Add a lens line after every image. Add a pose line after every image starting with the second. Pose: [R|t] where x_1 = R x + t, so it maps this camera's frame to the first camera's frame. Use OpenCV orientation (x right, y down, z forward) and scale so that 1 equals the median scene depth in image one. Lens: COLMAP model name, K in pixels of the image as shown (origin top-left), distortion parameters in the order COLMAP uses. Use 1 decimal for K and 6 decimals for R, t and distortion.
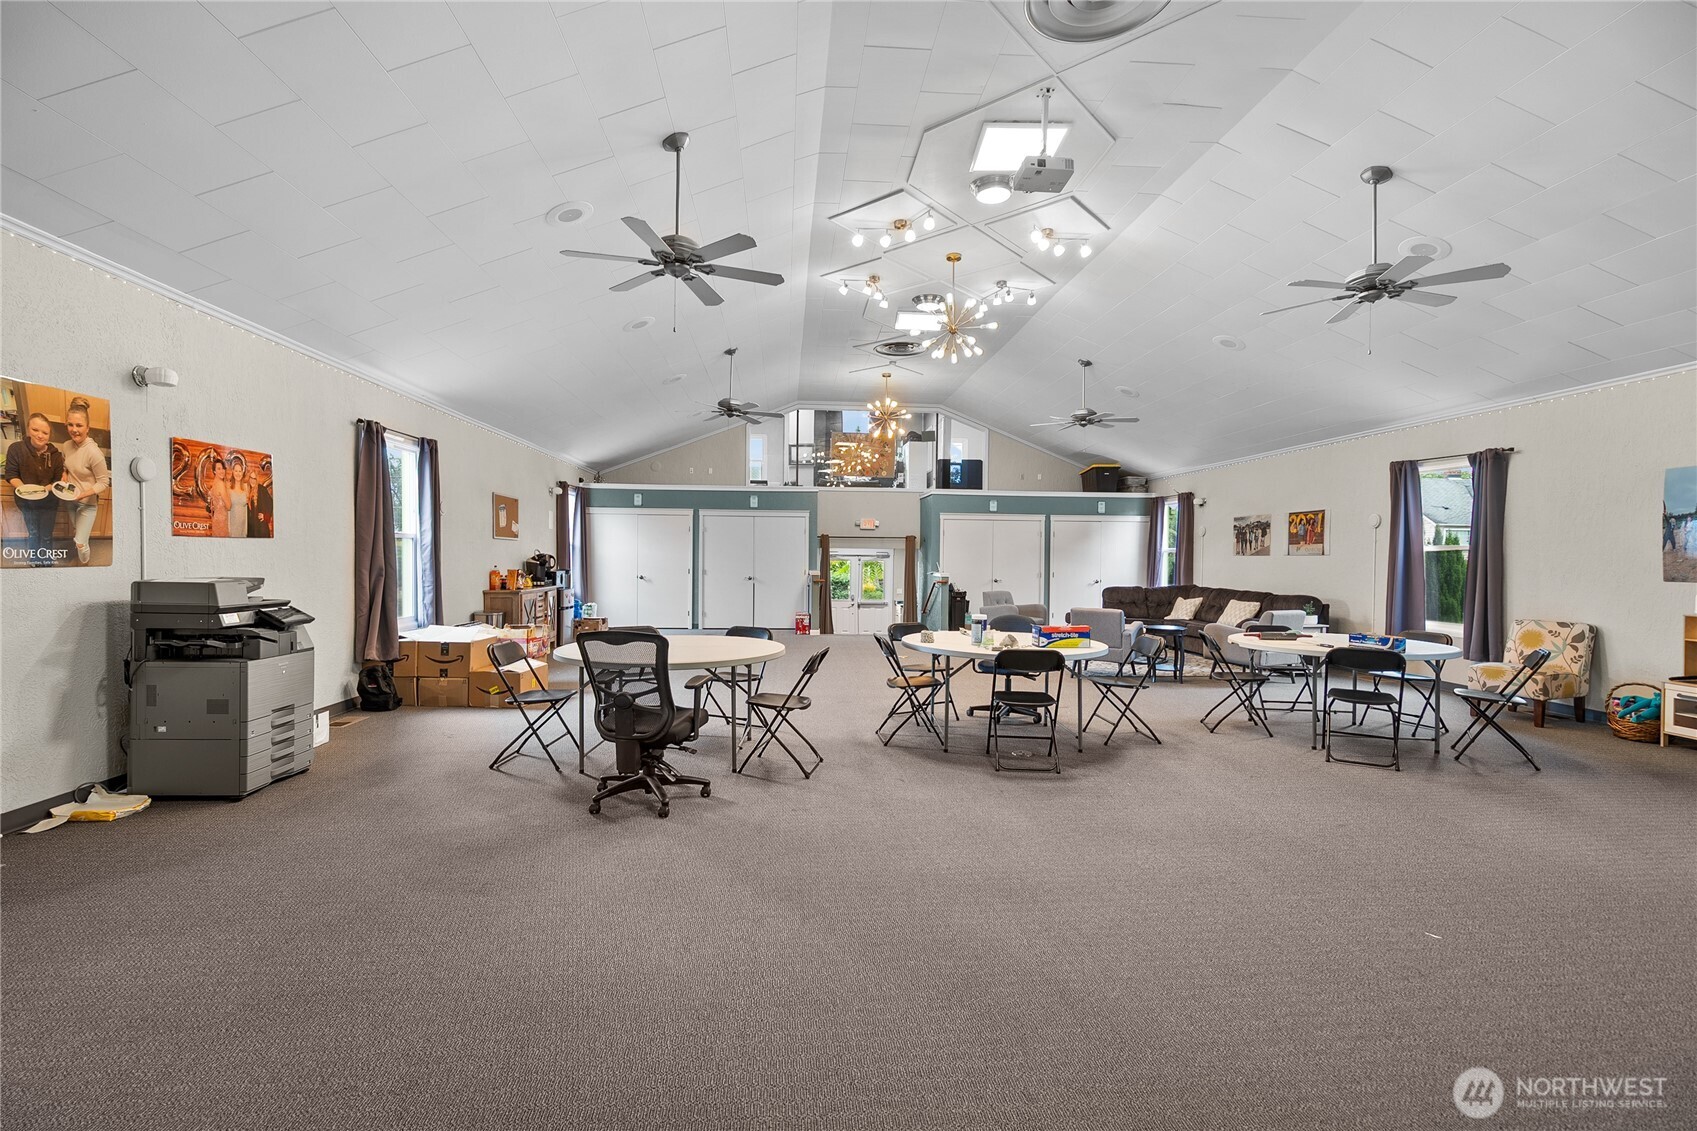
lens RADIAL K [[753.7, 0, 881.9], [0, 753.7, 563.8], [0, 0, 1]] dist [-0.003819, 0.000180]
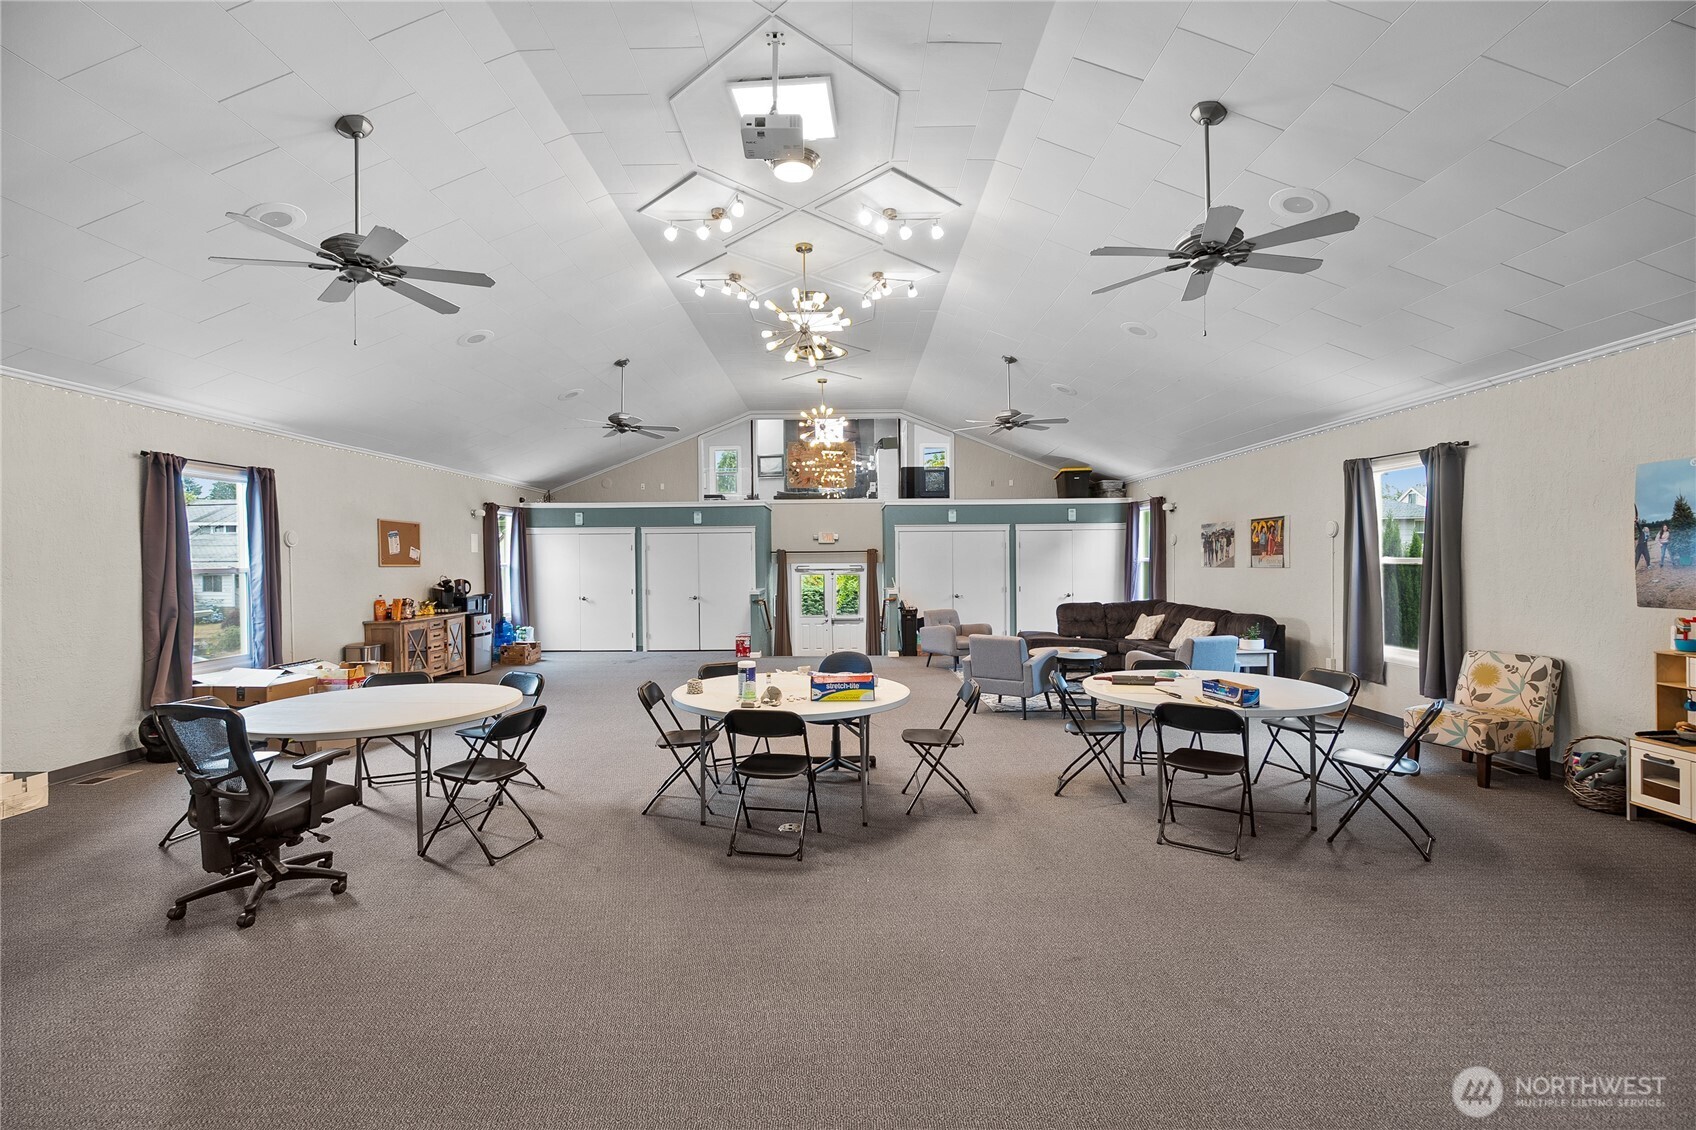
lens RADIAL K [[753.2, 0, 881.4], [0, 753.2, 563.3], [0, 0, 1]] dist [-0.003819, 0.000180]
pose [[0.996501, -0.018324, -0.081542, 0.209824], [0.017787, 0.999815, -0.007308, -0.020381], [0.081661, 0.005833, 0.996643, 0.098501]]
